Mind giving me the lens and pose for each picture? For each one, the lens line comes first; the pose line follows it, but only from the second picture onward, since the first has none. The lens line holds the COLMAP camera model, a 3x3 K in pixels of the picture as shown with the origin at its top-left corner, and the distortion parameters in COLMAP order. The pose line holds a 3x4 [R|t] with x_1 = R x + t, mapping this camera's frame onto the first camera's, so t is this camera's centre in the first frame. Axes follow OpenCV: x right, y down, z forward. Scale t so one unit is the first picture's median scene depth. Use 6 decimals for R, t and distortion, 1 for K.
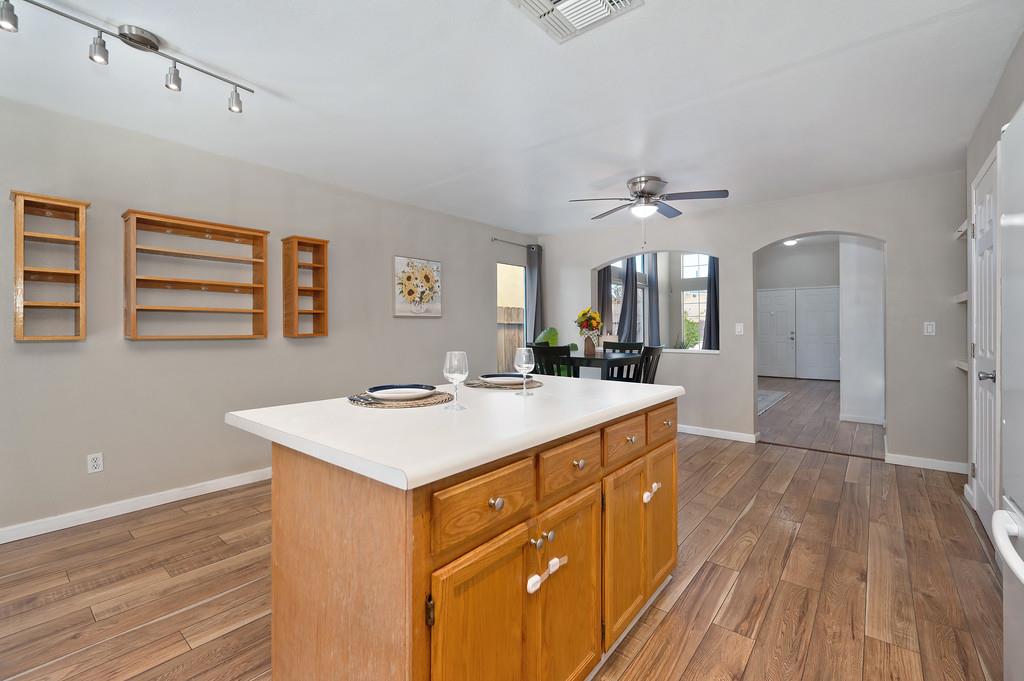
lens RADIAL K [[435.0, 0, 518.6], [0, 435.0, 328.2], [0, 0, 1]] dist [-0.000864, -0.000162]
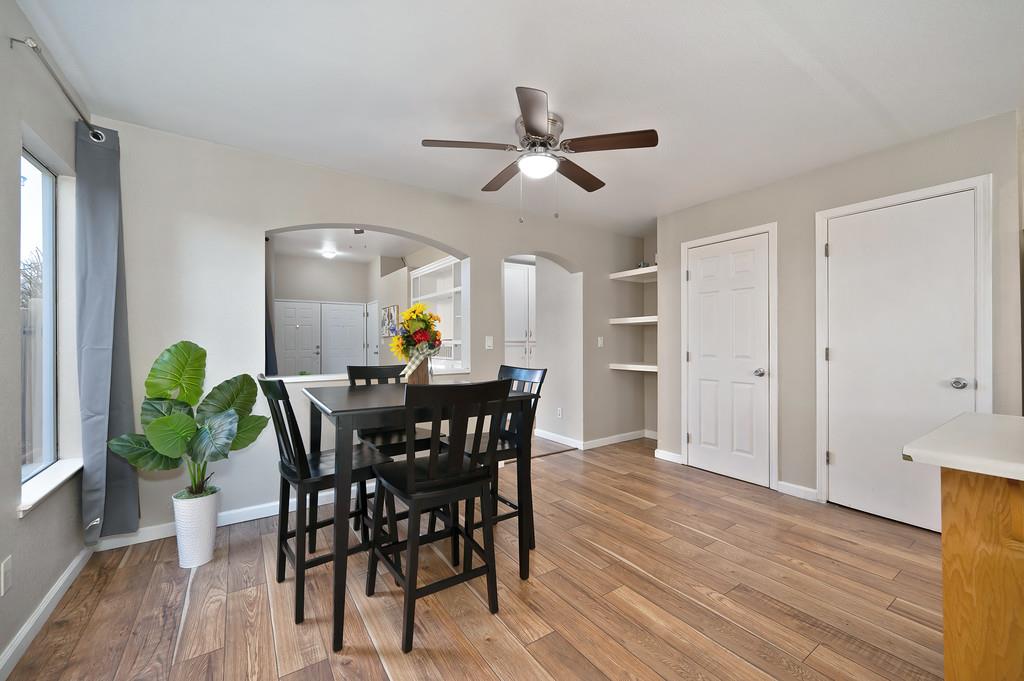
lens RADIAL K [[405.4, 0, 511.7], [0, 405.4, 343.8], [0, 0, 1]] dist [-0.000006, -0.000118]
pose [[0.277091, -0.002710, 0.960840, -0.396032], [0.001329, 0.999996, 0.002437, 0.004838], [-0.960843, 0.000602, 0.277093, 1.091722]]
